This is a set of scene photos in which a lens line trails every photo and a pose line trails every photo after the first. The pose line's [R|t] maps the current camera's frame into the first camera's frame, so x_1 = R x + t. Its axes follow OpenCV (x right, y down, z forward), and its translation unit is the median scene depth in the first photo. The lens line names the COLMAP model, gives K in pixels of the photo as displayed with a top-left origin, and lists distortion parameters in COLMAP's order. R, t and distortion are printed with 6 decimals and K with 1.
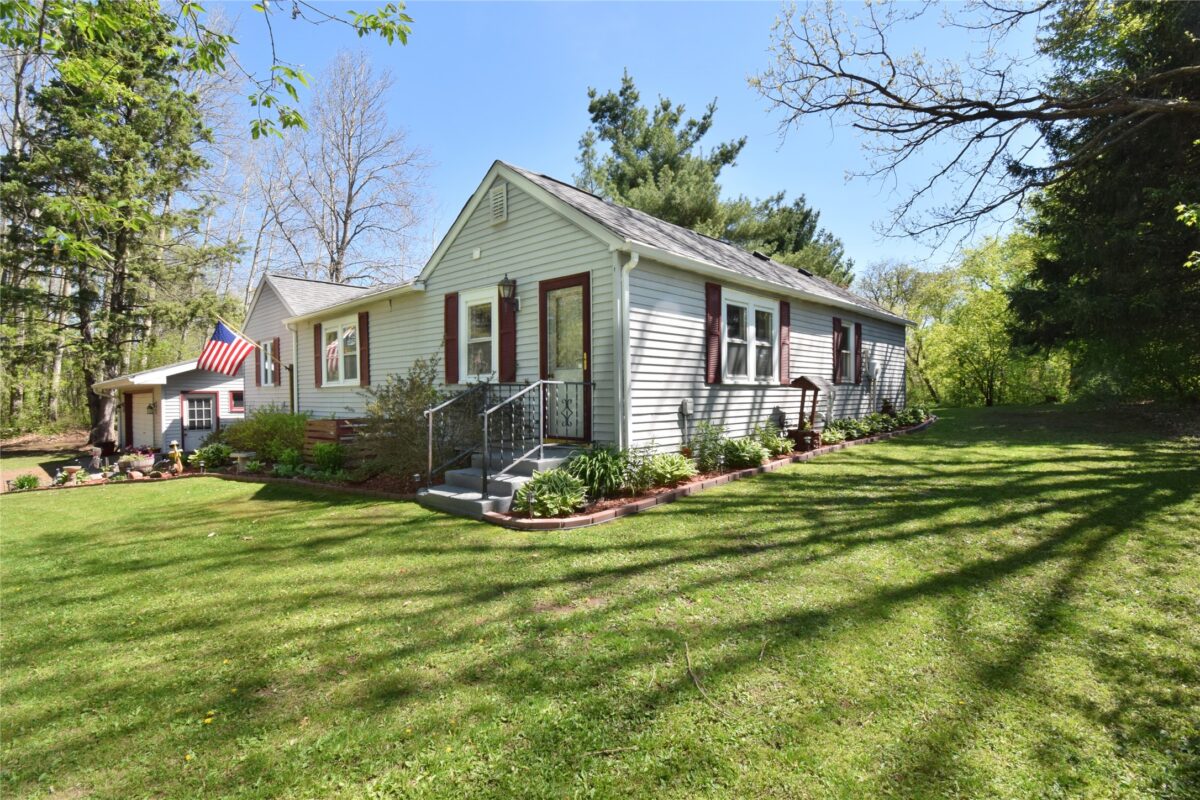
lens RADIAL K [[565.9, 0, 600.0], [0, 565.9, 400.0], [0, 0, 1]] dist [0.030580, -0.028849]
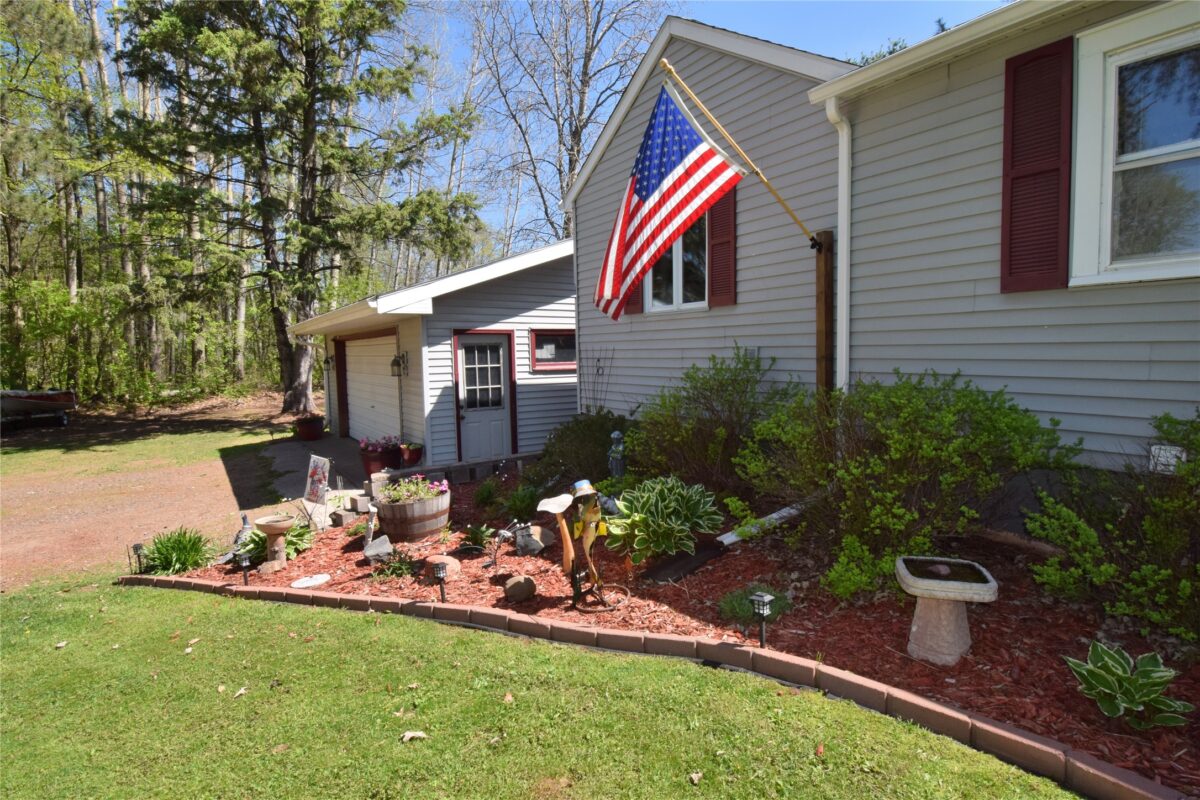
lens RADIAL K [[616.6, 0, 600.0], [0, 616.6, 400.0], [0, 0, 1]] dist [0.000908, -0.000675]
pose [[0.971181, 0.011322, -0.238075, -0.334170], [0.006988, 0.997089, 0.075921, 0.003736], [0.238242, -0.075397, 0.968275, 0.352291]]
